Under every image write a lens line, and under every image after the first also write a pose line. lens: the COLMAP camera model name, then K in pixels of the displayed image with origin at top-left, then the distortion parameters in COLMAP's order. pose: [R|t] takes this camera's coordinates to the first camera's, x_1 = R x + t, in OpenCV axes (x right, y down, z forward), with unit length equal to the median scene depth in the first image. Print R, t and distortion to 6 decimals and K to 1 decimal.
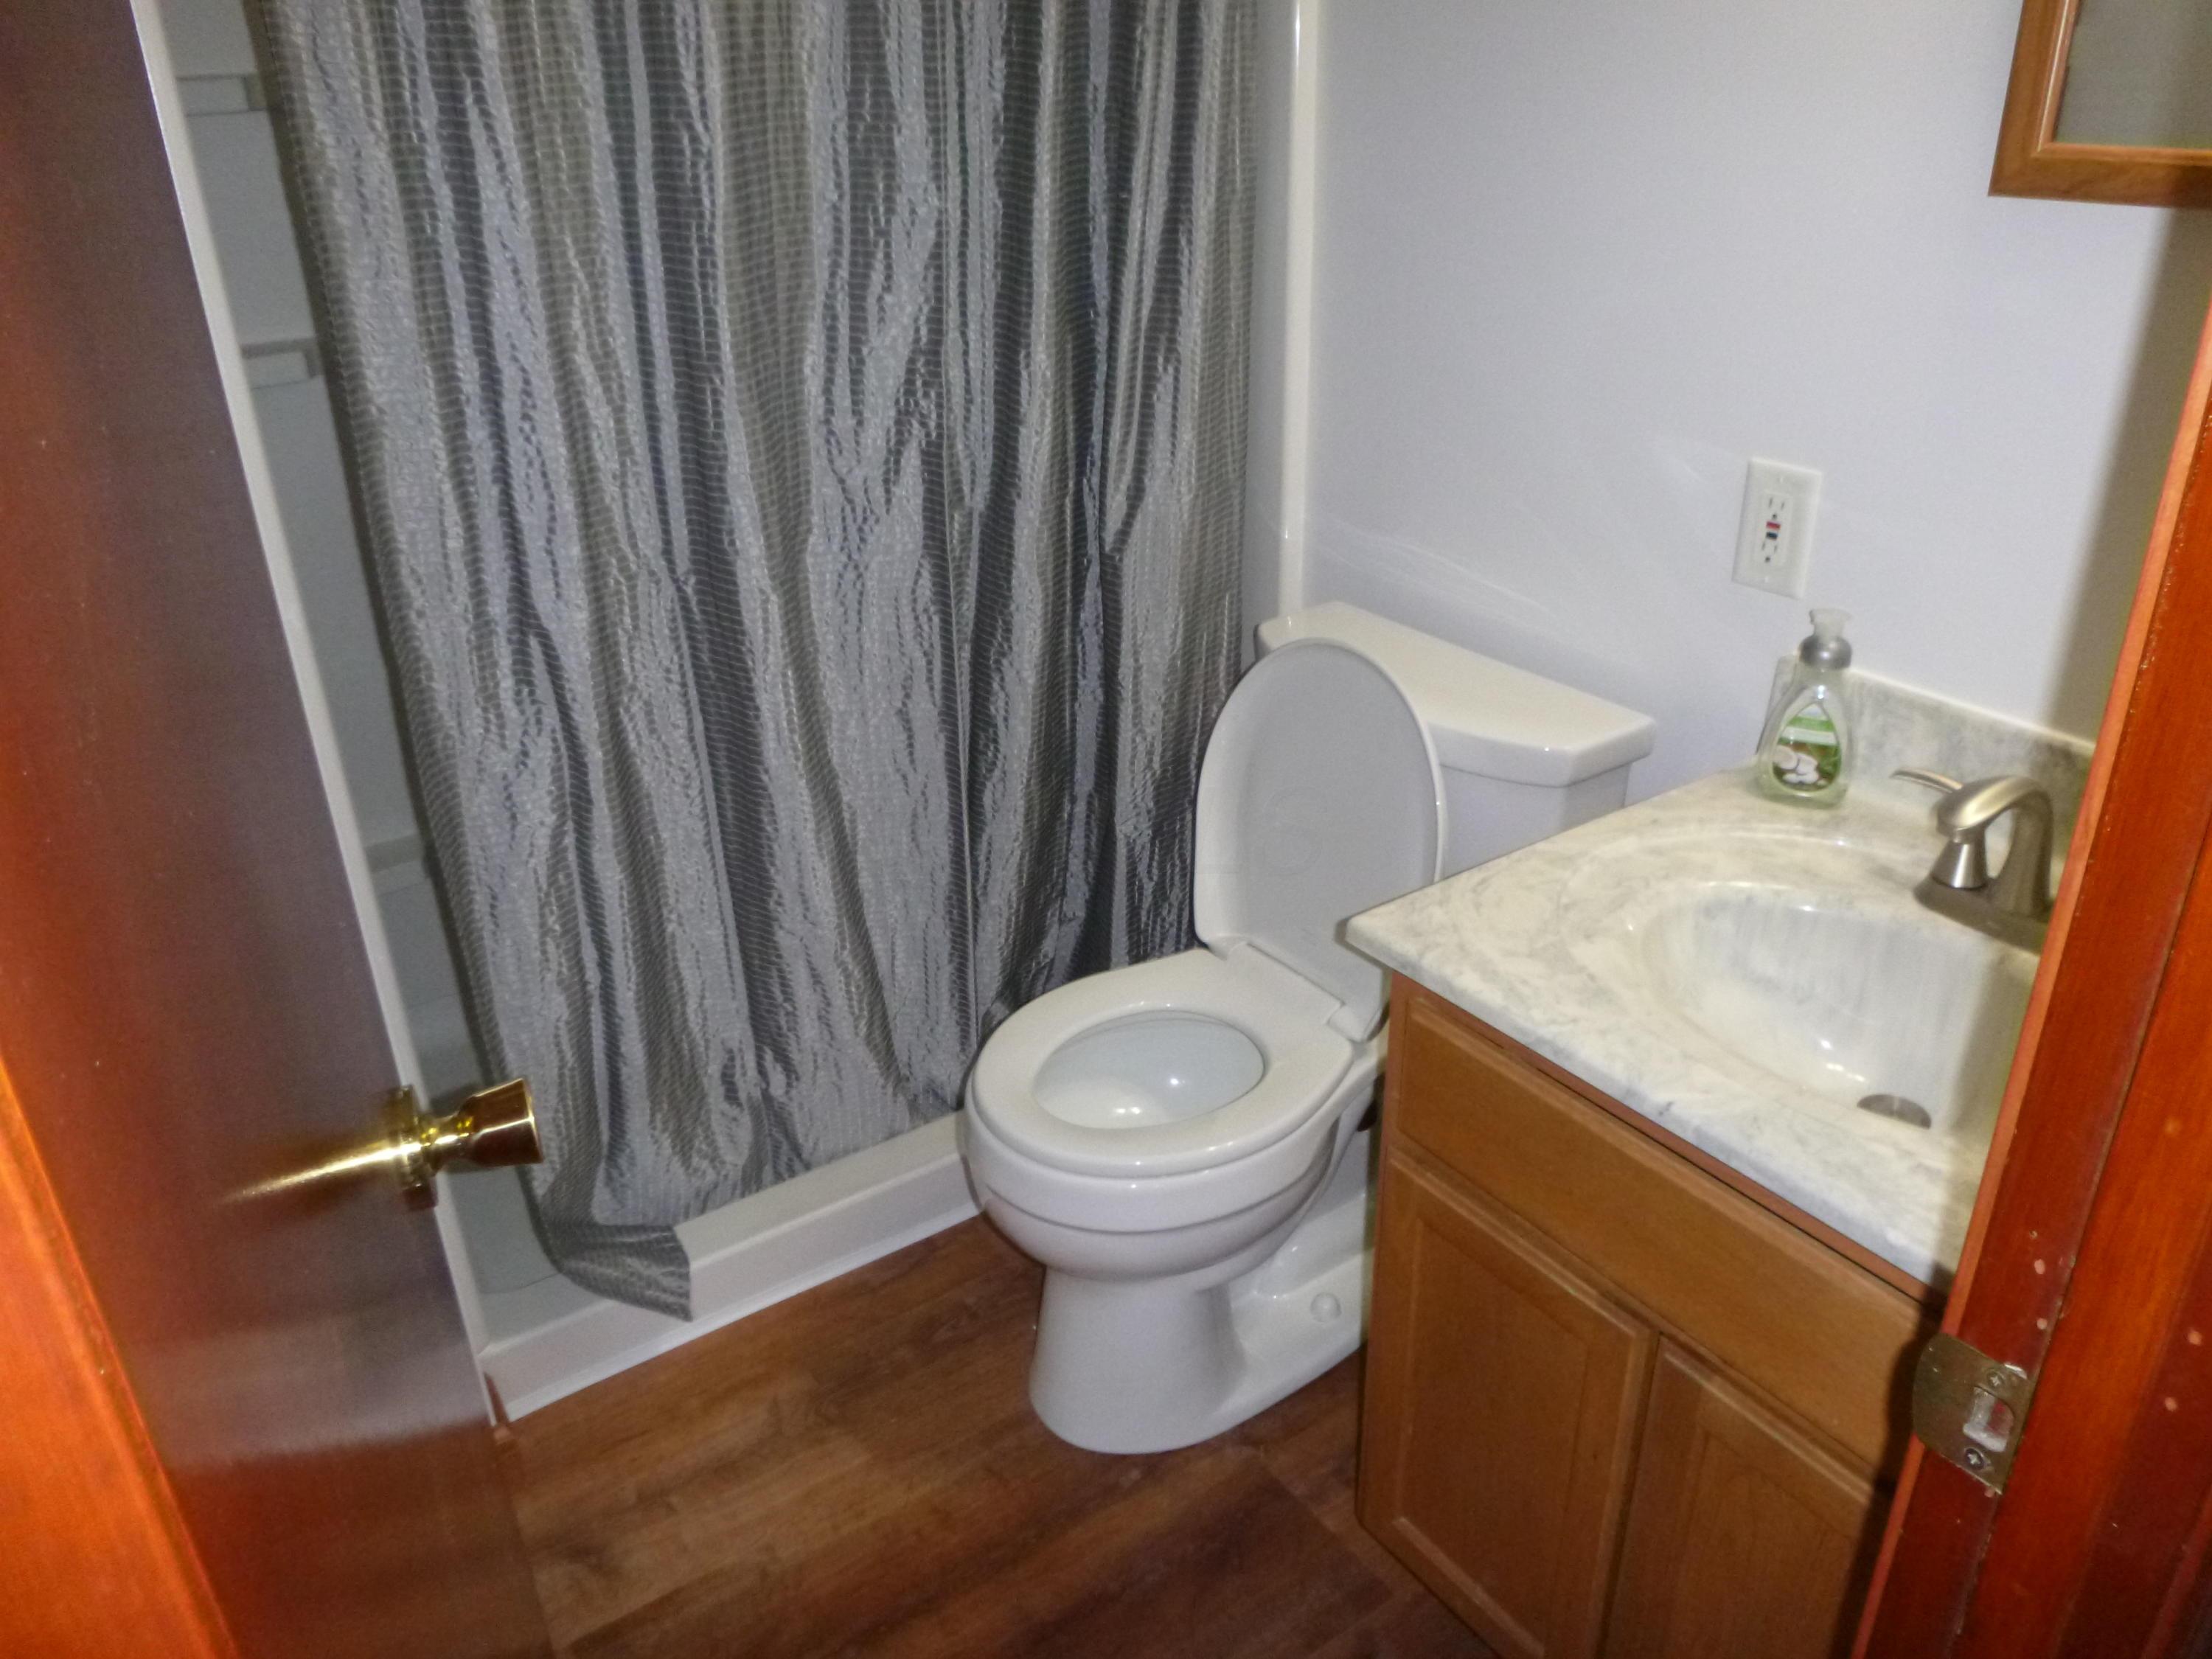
lens RADIAL K [[1610.5, 0, 1104.3], [0, 1610.5, 838.0], [0, 0, 1]] dist [-0.038494, 0.003883]
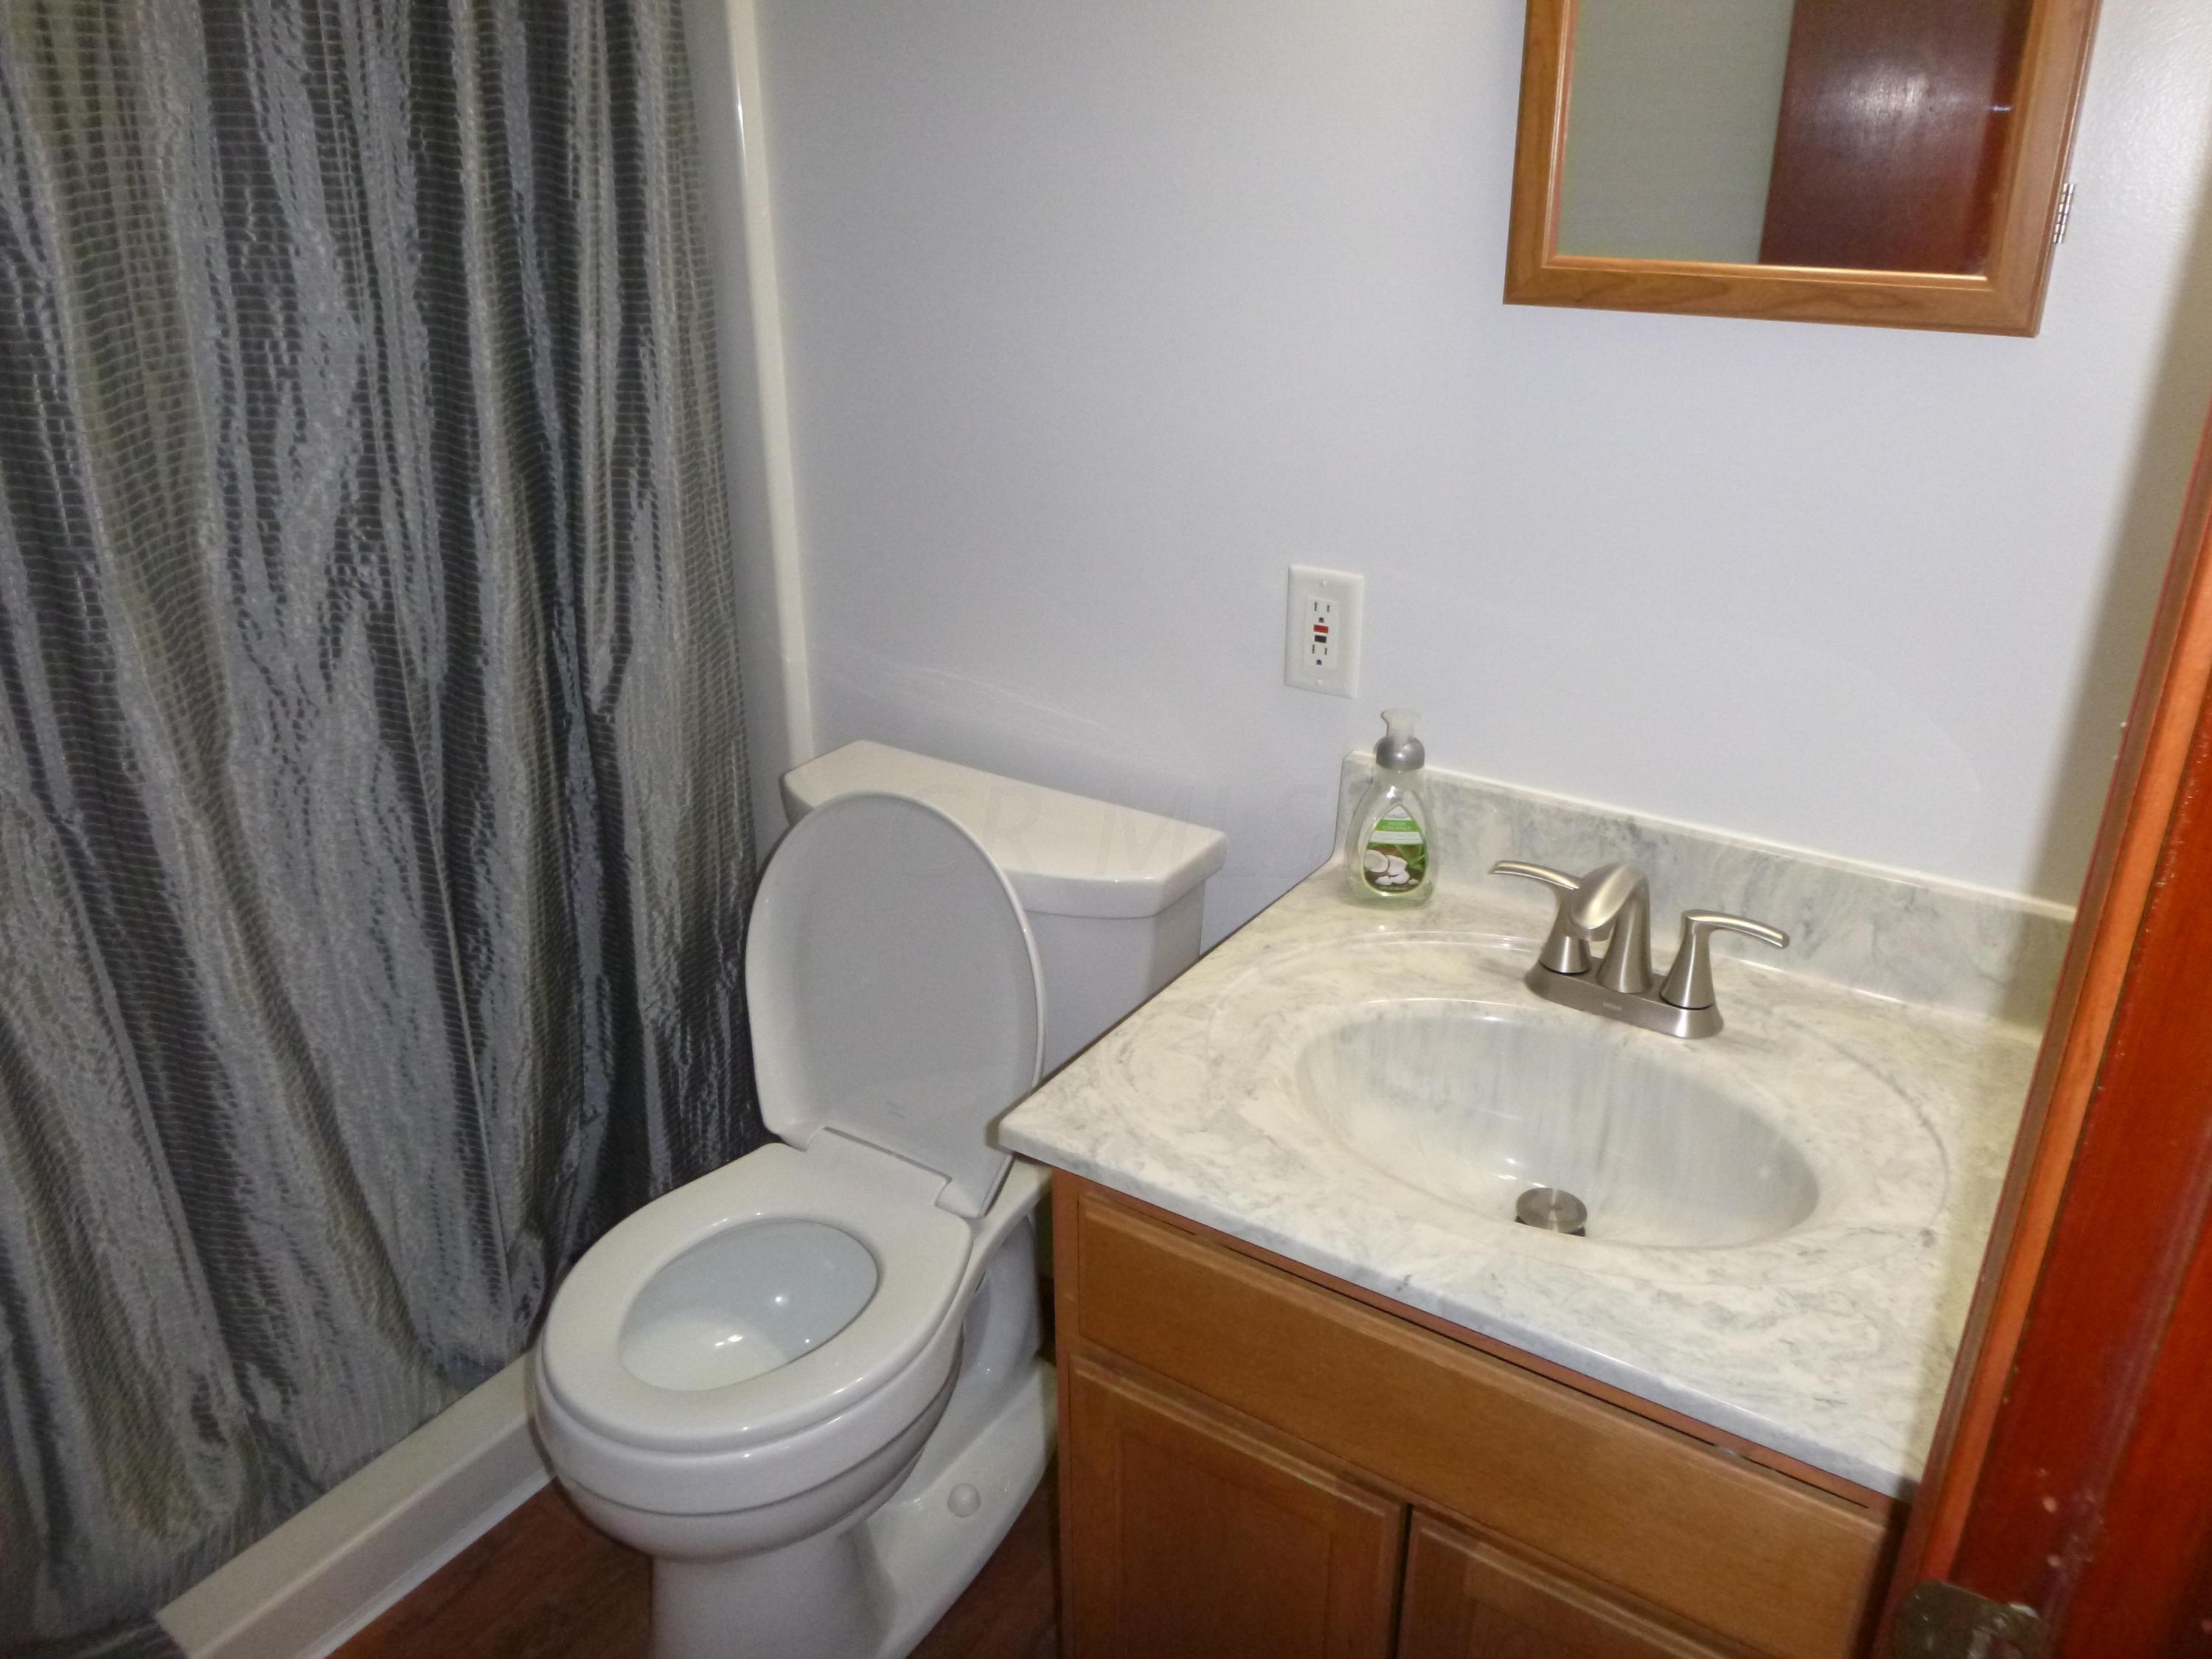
lens RADIAL K [[1613.4, 0, 1106.0], [0, 1613.4, 829.5], [0, 0, 1]] dist [-0.040144, 0.003163]
pose [[0.926803, -0.135086, 0.350411, -0.062415], [0.151821, 0.988193, -0.020597, -0.060660], [-0.343491, 0.072289, 0.936370, 0.097107]]
